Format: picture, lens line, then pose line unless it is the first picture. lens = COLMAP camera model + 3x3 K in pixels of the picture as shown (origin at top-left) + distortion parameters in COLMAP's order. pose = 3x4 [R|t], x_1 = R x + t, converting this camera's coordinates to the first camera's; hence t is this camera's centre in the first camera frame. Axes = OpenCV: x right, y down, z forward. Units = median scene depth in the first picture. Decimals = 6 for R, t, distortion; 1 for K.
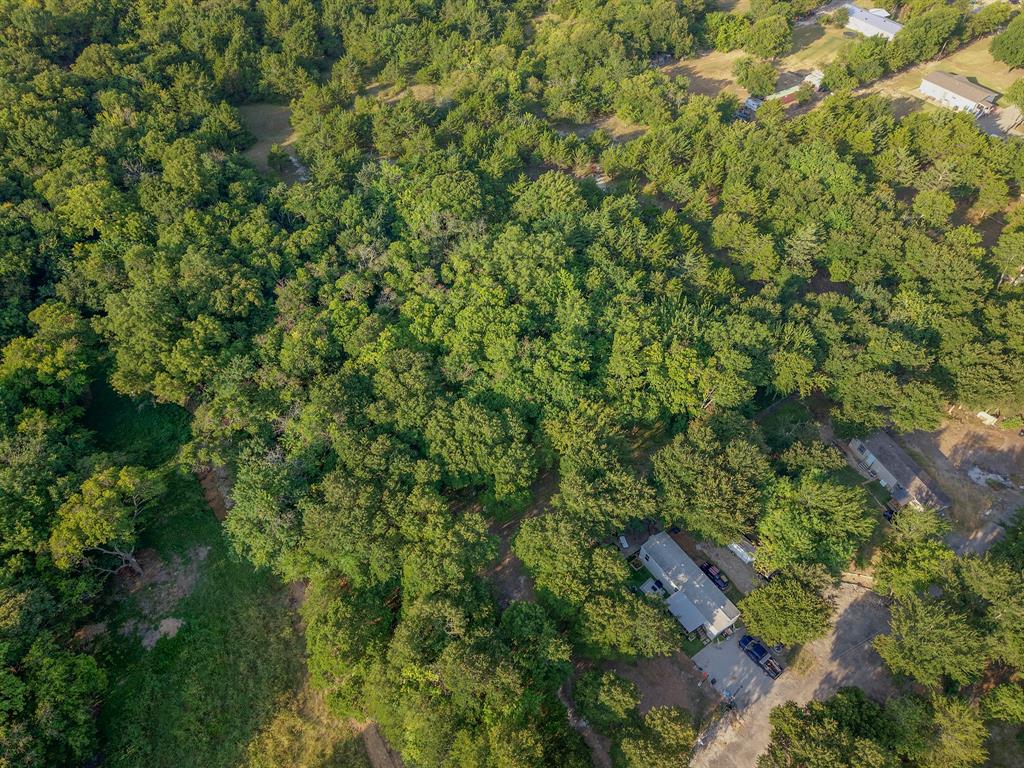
lens RADIAL K [[681.1, 0, 512.0], [0, 681.1, 384.0], [0, 0, 1]] dist [0.047019, -0.056597]
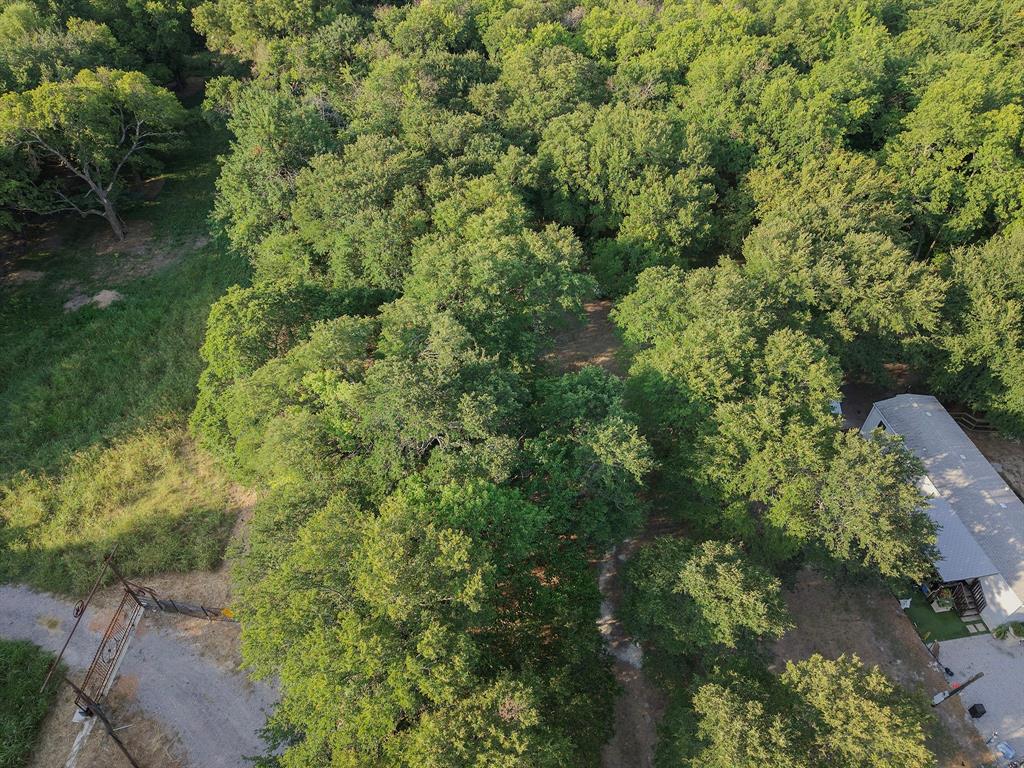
lens RADIAL K [[686.6, 0, 512.0], [0, 686.6, 384.0], [0, 0, 1]] dist [0.005983, 0.000751]
pose [[0.903772, 0.305983, -0.299285, 0.094653], [-0.324760, 0.945695, -0.013842, 0.297545], [0.278797, 0.109705, 0.954063, 0.445936]]
